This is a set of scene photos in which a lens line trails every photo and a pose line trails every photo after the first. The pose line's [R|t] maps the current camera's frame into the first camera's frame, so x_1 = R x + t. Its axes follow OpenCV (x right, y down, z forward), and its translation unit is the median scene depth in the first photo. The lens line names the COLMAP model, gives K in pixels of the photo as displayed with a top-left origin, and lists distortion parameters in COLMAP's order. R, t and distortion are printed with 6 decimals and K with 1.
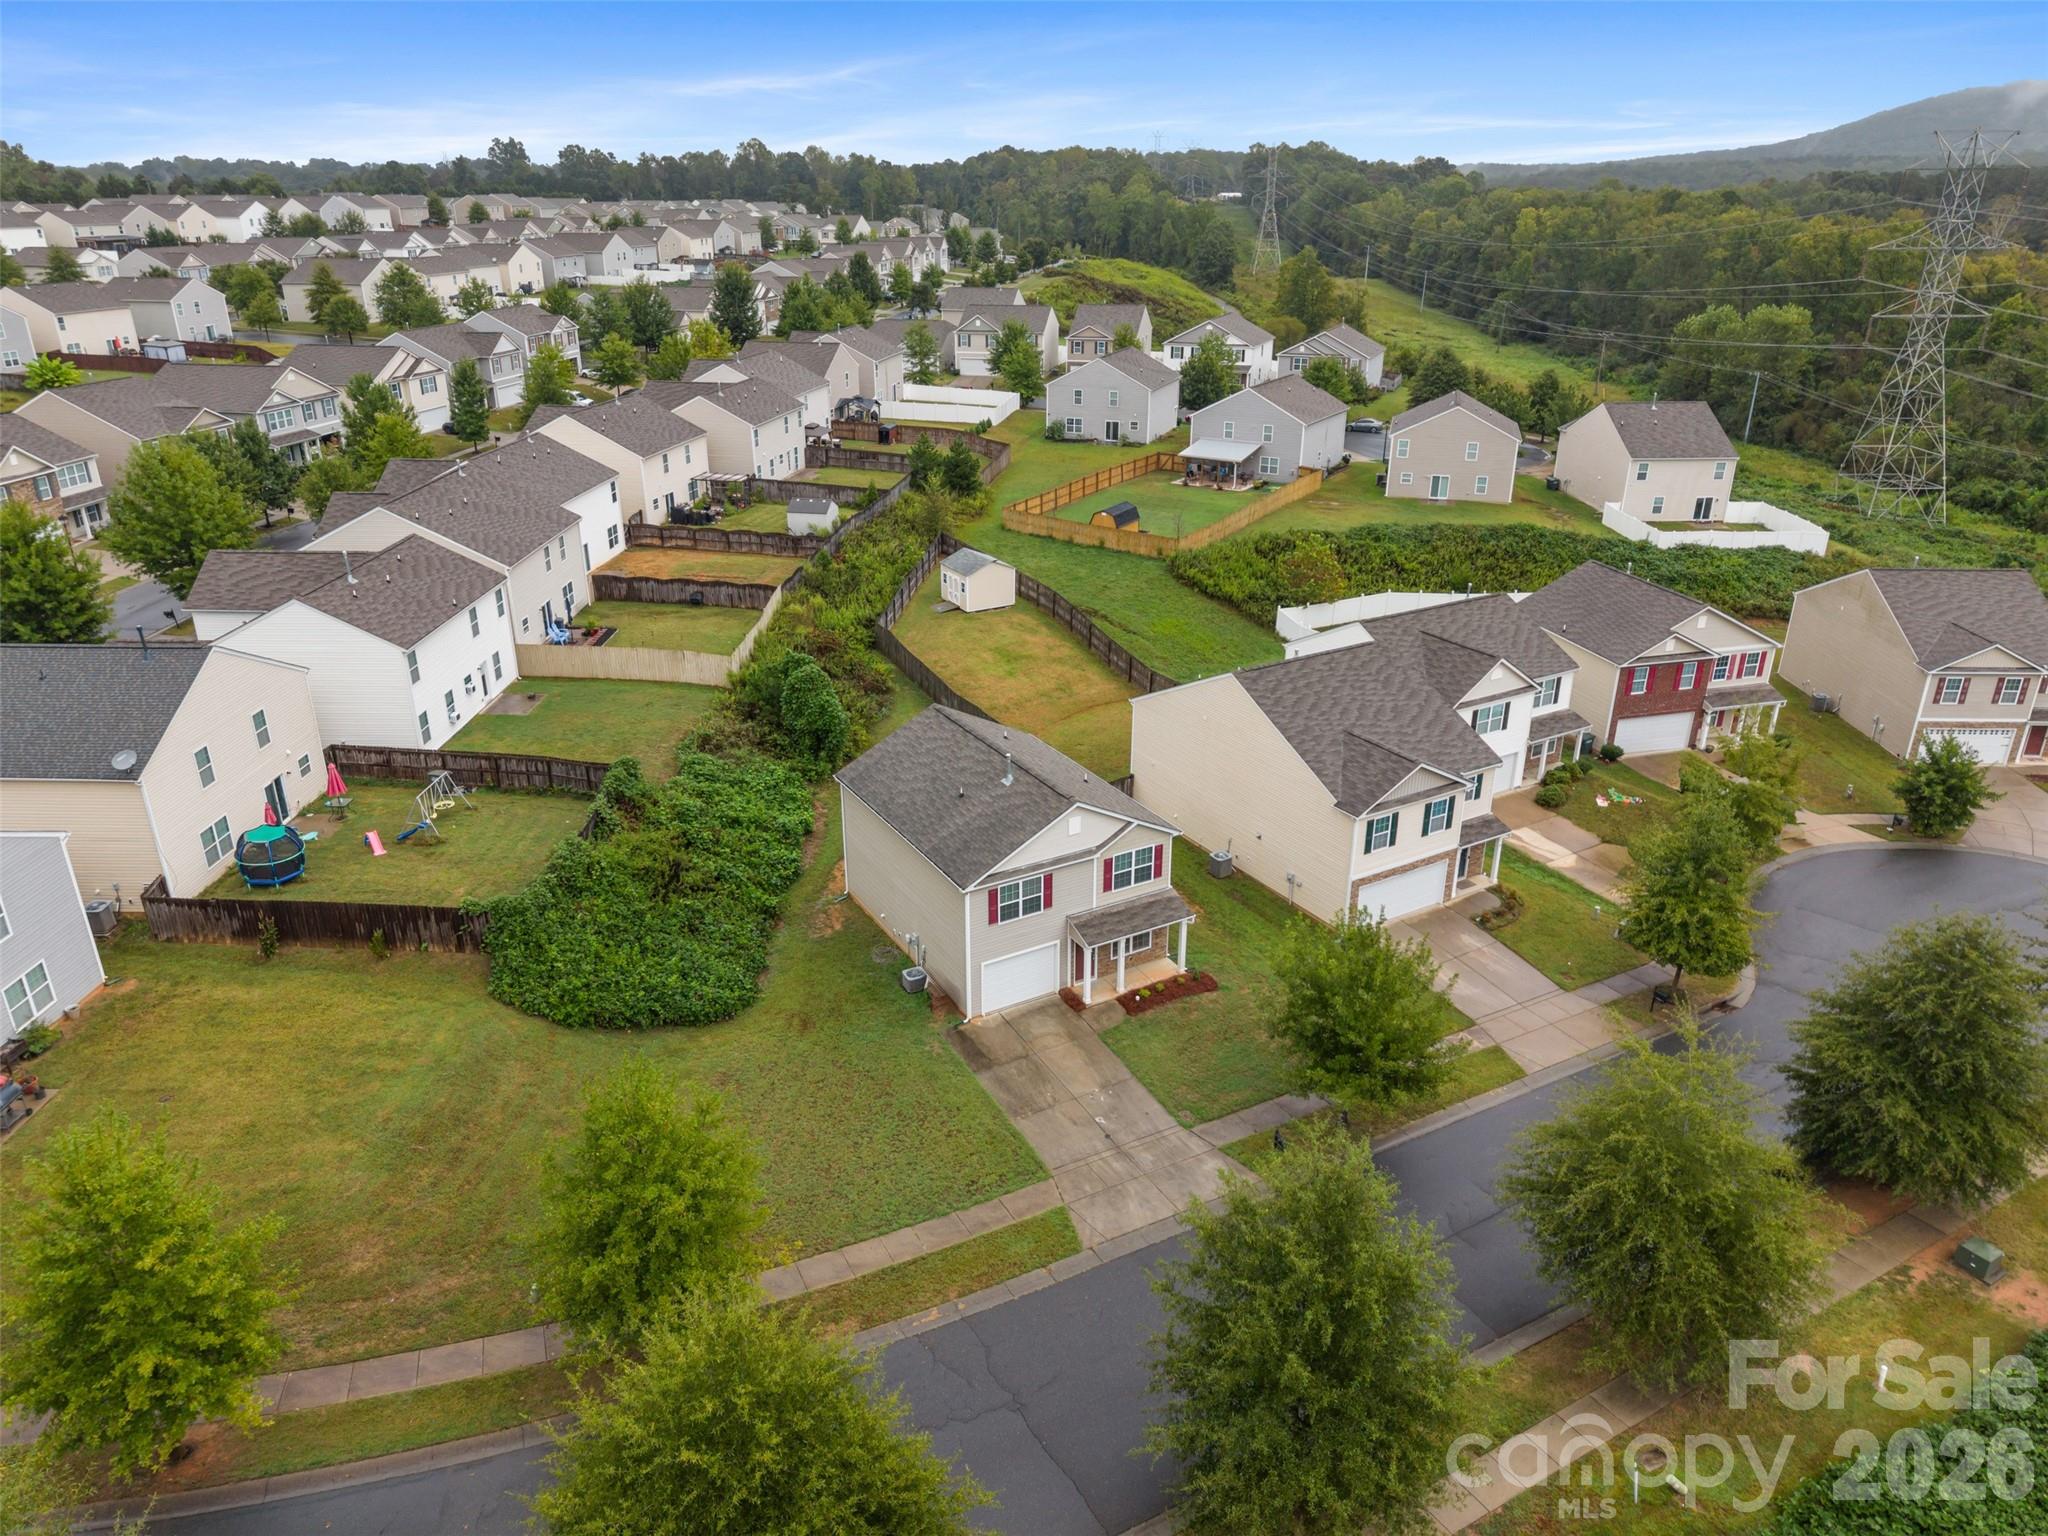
lens RADIAL K [[1387.3, 0, 1023.9], [0, 1387.3, 728.0], [0, 0, 1]] dist [0.062272, -0.063839]
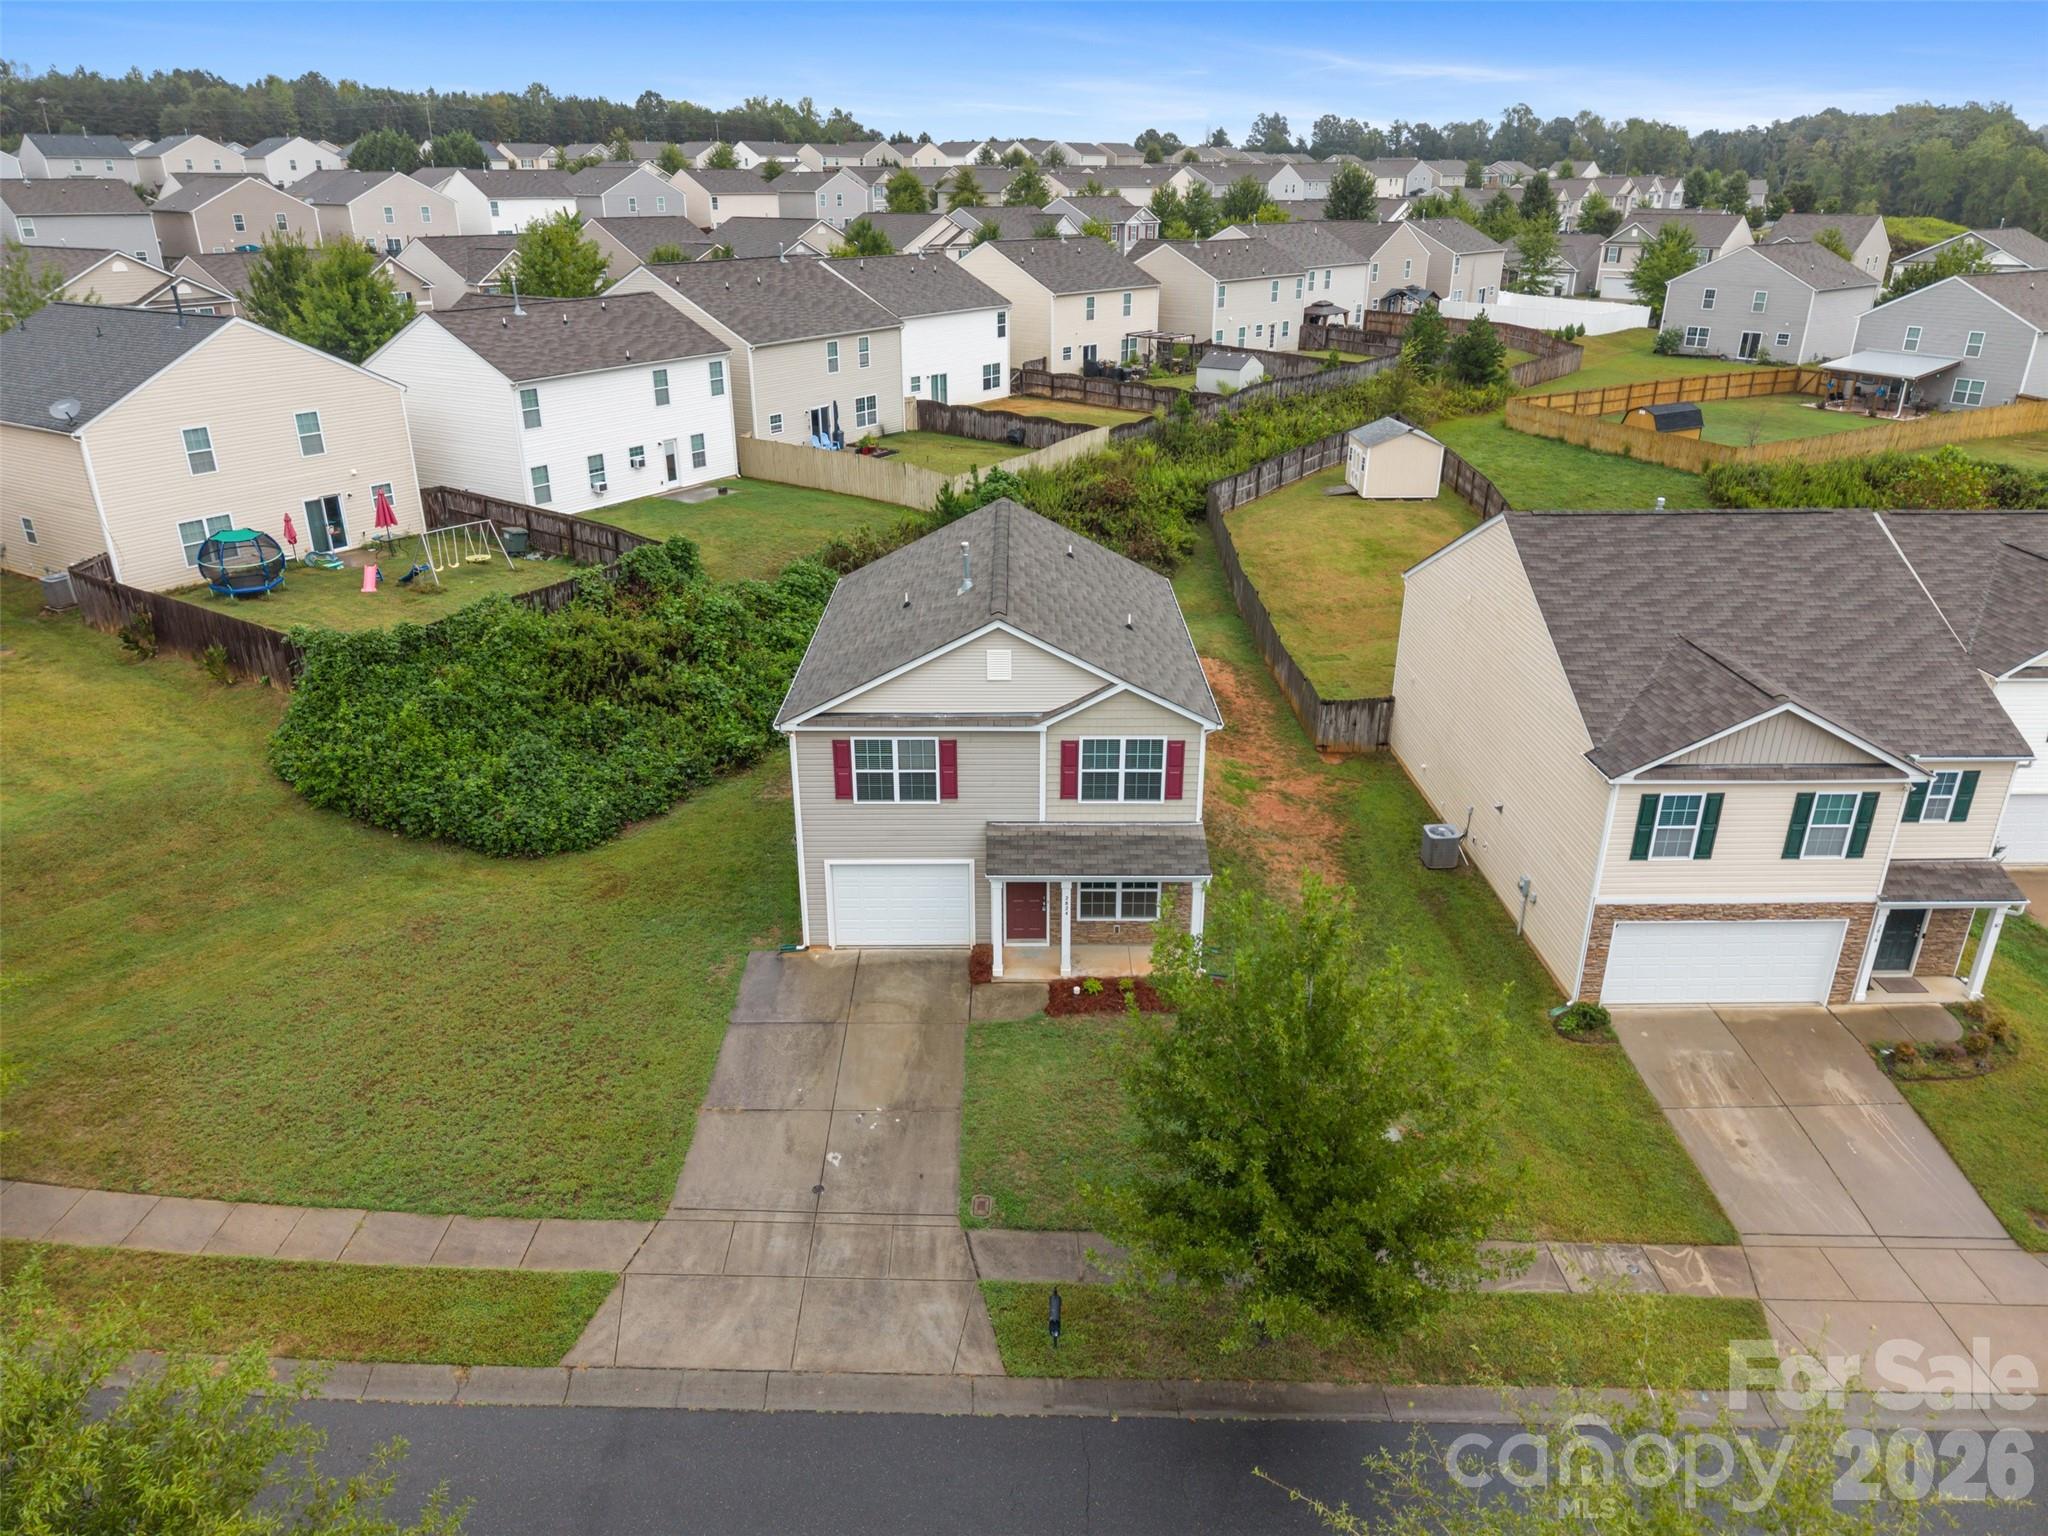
lens RADIAL K [[1364.8, 0, 1024.0], [0, 1364.8, 768.0], [0, 0, 1]] dist [0.047705, -0.057049]
pose [[0.867946, 0.194997, -0.456779, 0.265566], [-0.181469, 0.980623, 0.073806, 0.058388], [0.462319, 0.018832, 0.886513, 0.428545]]
